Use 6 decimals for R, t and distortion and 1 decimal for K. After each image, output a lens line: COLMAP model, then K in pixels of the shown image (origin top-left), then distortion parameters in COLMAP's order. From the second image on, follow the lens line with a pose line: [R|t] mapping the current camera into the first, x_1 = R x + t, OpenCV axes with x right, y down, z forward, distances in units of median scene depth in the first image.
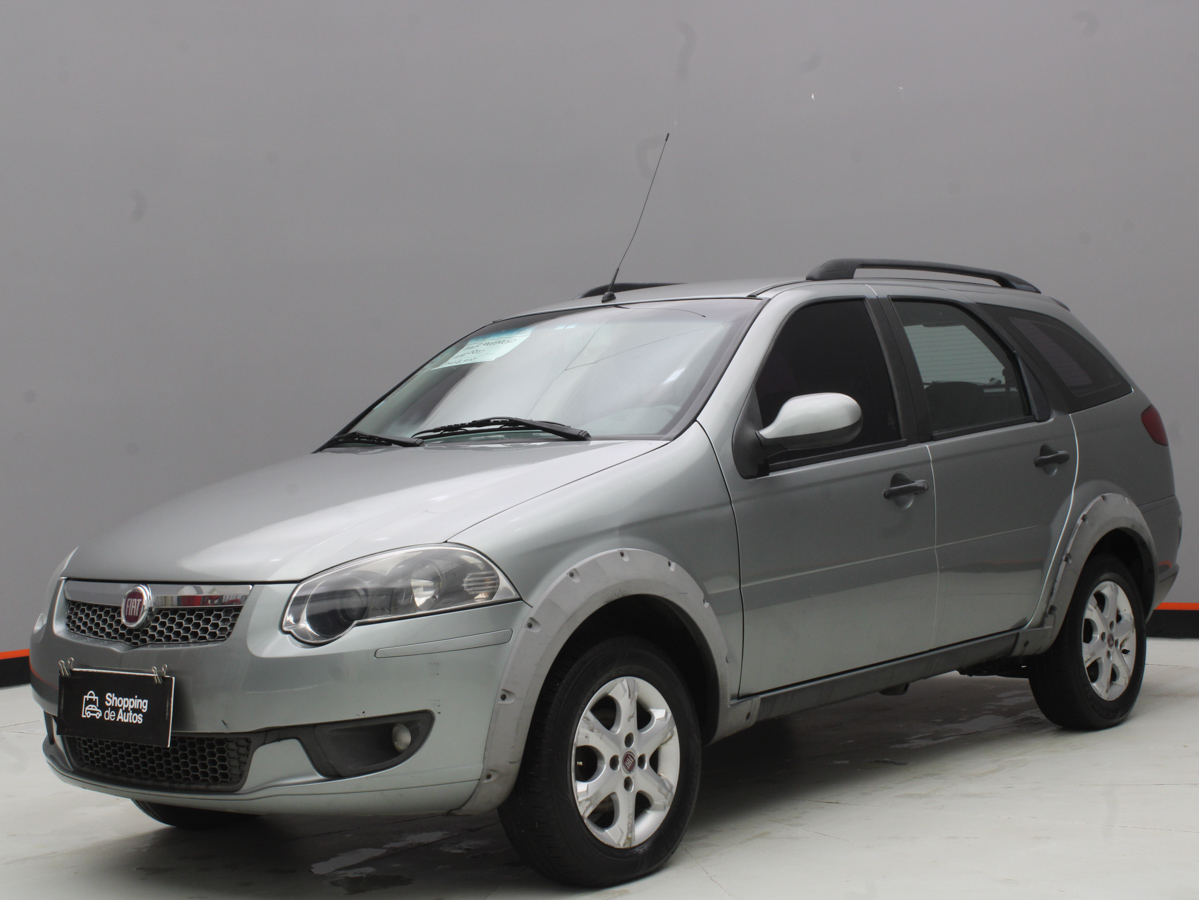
lens RADIAL K [[1746.0, 0, 599.5], [0, 1746.0, 450.0], [0, 0, 1]] dist [-0.052036, -0.034320]
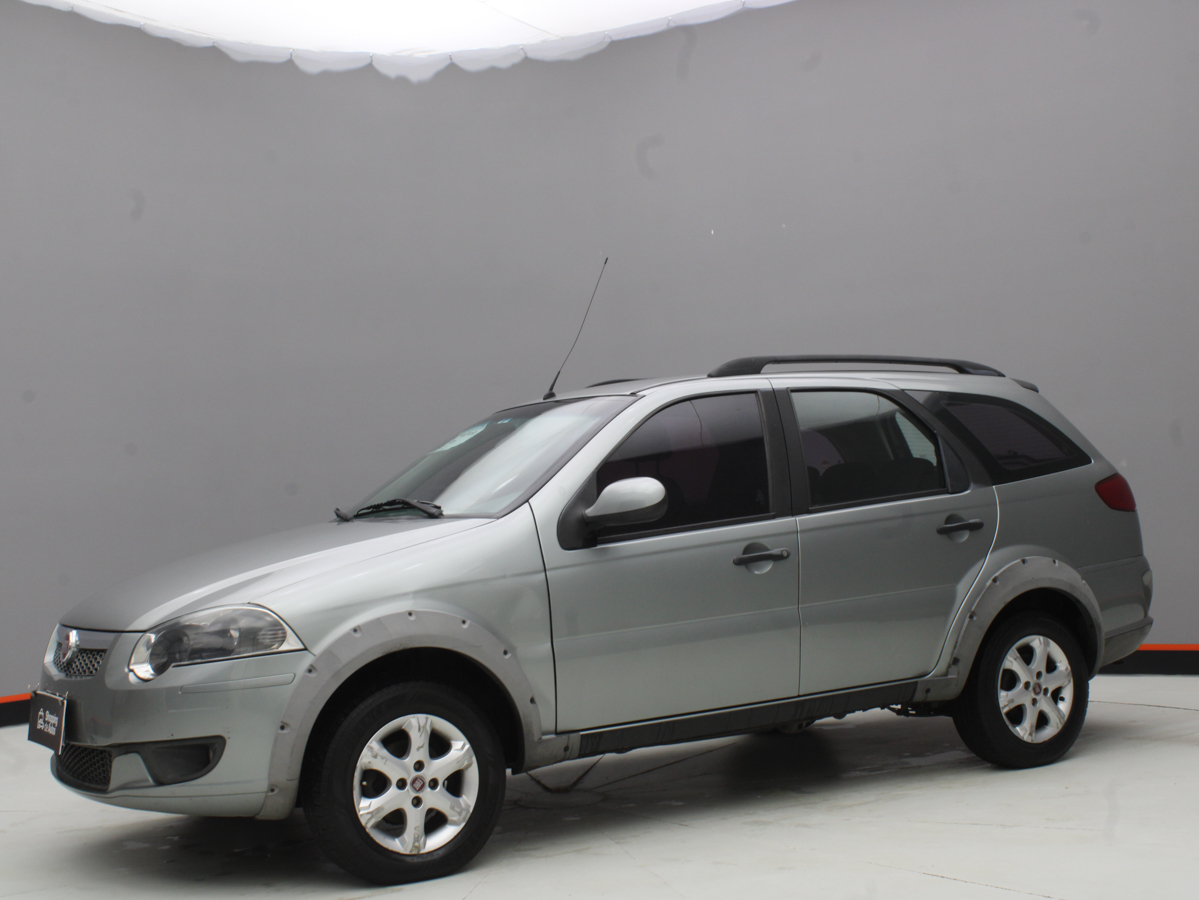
lens RADIAL K [[1447.8, 0, 599.5], [0, 1447.8, 450.0], [0, 0, 1]] dist [-0.090422, 0.009530]
pose [[0.962626, -0.014375, -0.270452, 0.374543], [0.005229, 0.999391, -0.034509, -0.017737], [0.270784, 0.031805, 0.962115, 0.050178]]
